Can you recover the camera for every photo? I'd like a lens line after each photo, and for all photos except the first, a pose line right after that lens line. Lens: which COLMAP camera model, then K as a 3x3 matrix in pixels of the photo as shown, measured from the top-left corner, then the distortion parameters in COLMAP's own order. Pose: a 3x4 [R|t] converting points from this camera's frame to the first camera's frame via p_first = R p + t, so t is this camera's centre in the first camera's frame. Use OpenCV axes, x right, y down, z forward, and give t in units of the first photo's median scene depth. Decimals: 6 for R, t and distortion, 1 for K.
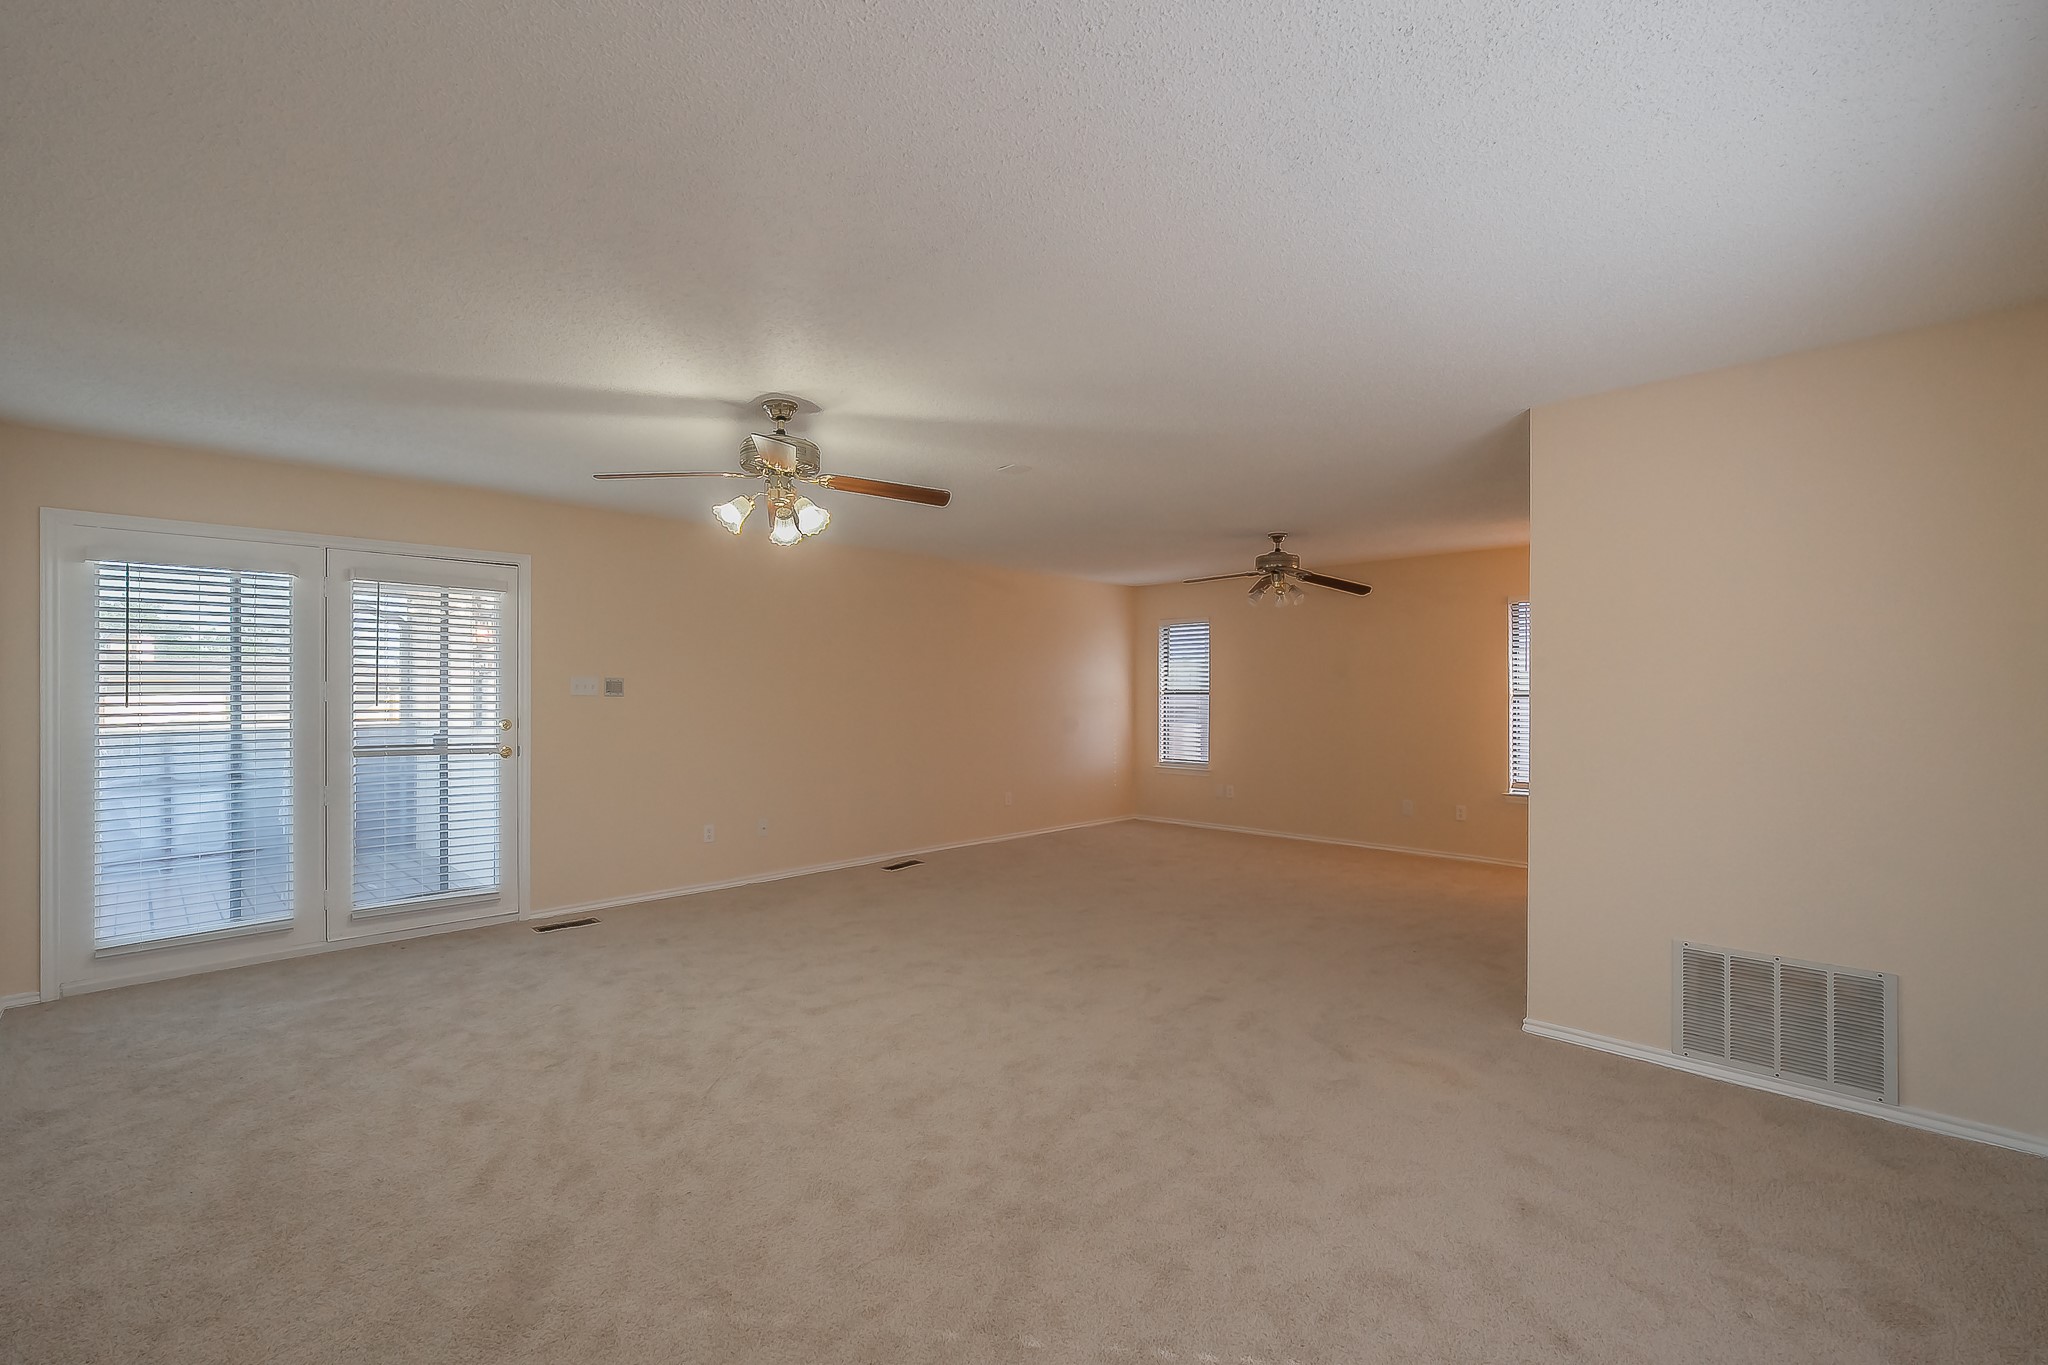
lens RADIAL K [[888.5, 0, 1024.0], [0, 888.5, 682.5], [0, 0, 1]] dist [0.001213, 0.000032]
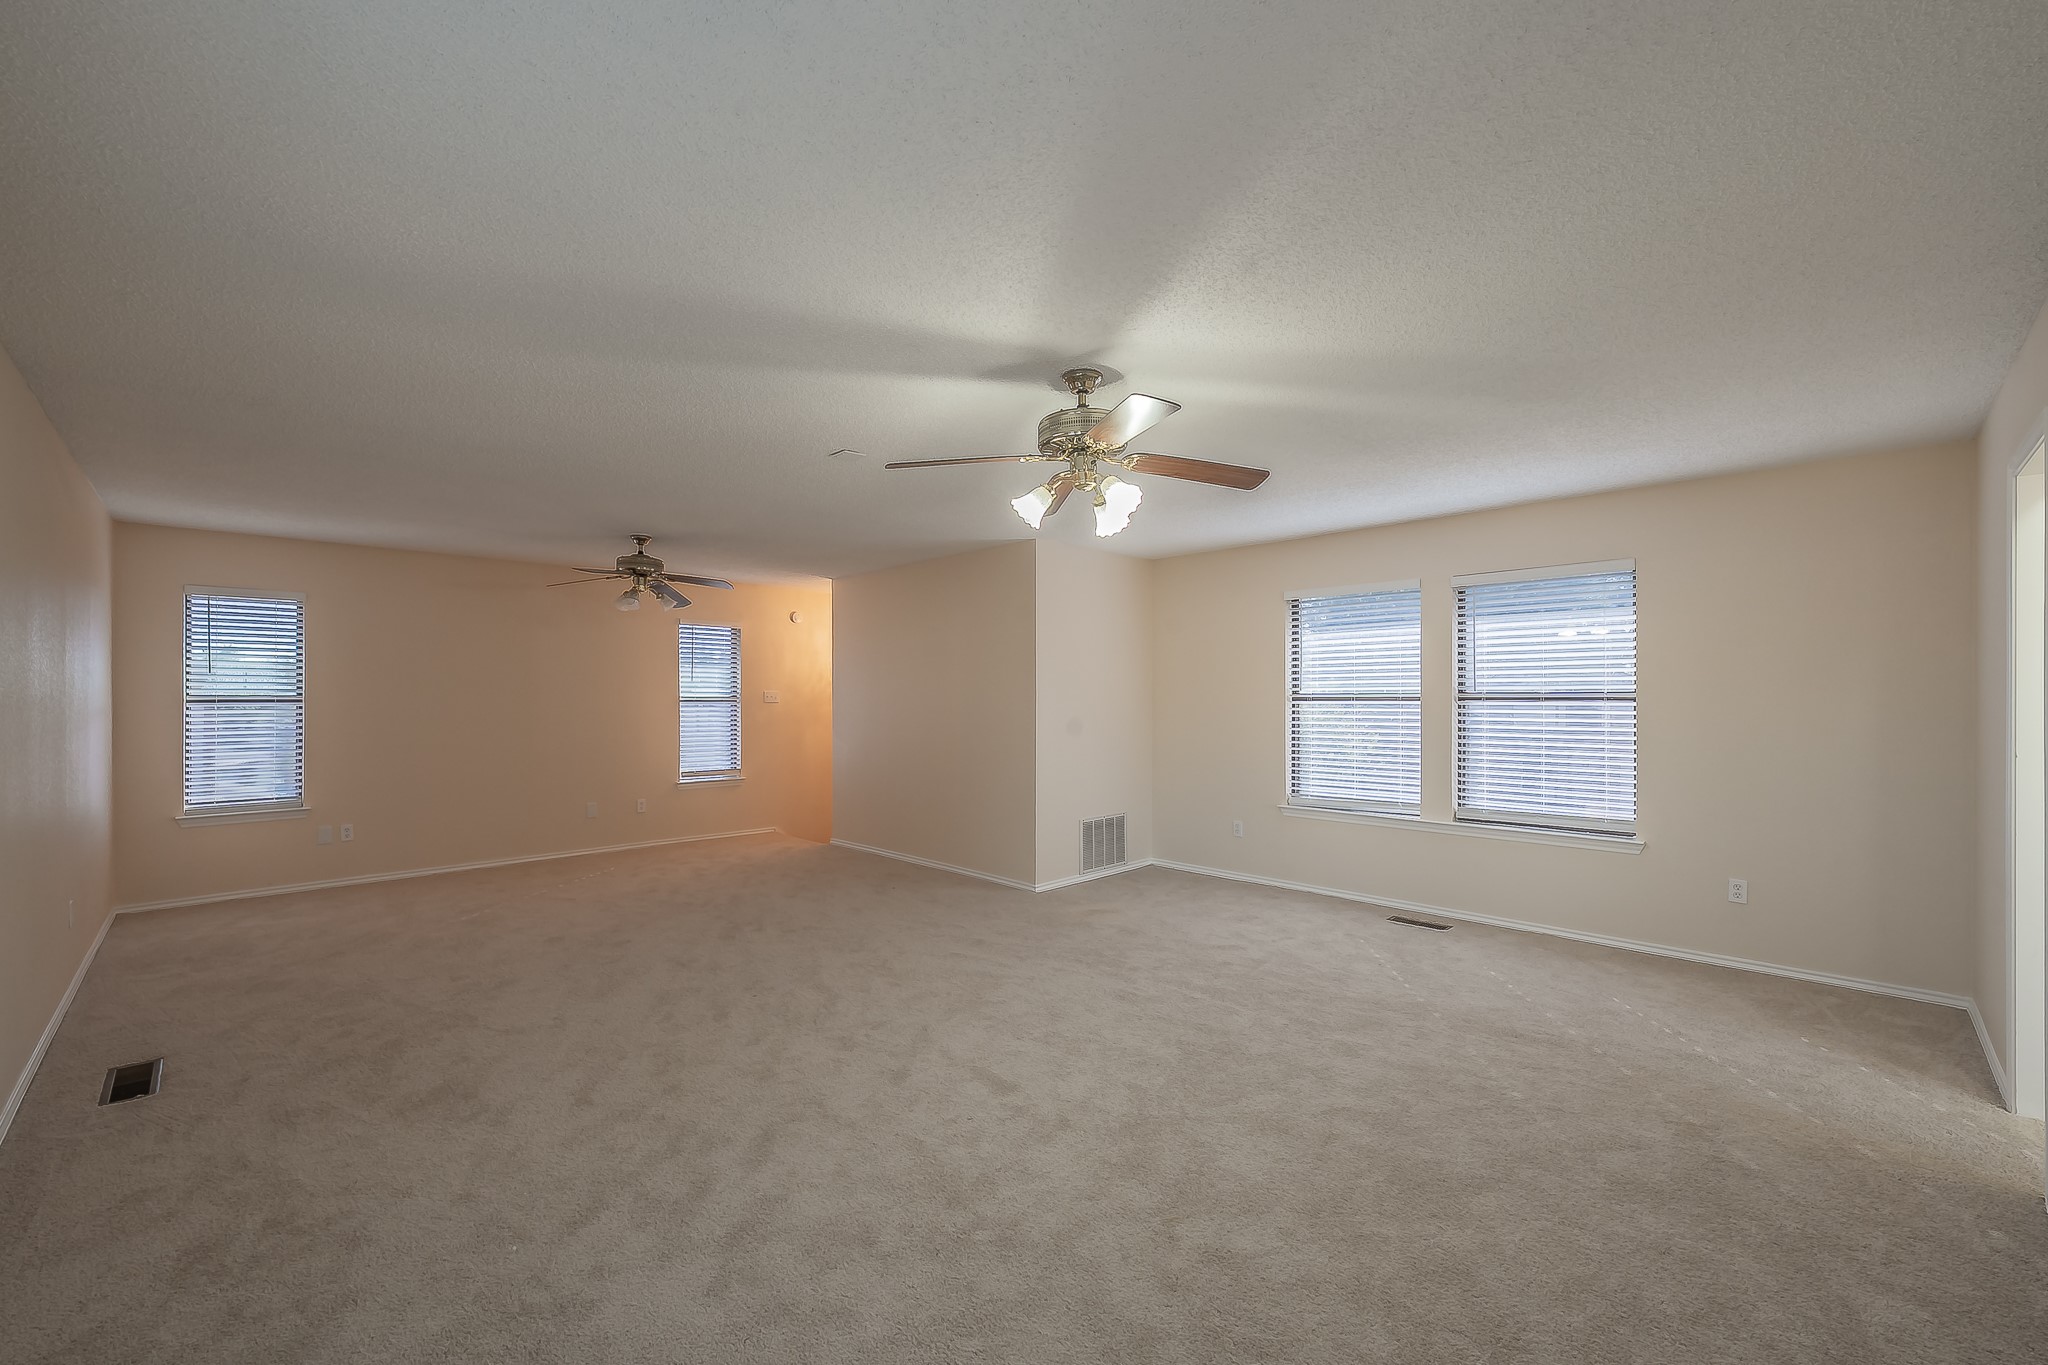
lens RADIAL K [[800.8, 0, 1024.0], [0, 800.8, 682.5], [0, 0, 1]] dist [-0.000626, -0.000009]
pose [[0.018411, 0.014500, 0.999725, -0.771690], [-0.009863, 0.999849, -0.014320, 0.001436], [-0.999782, -0.009596, 0.018551, 0.757722]]
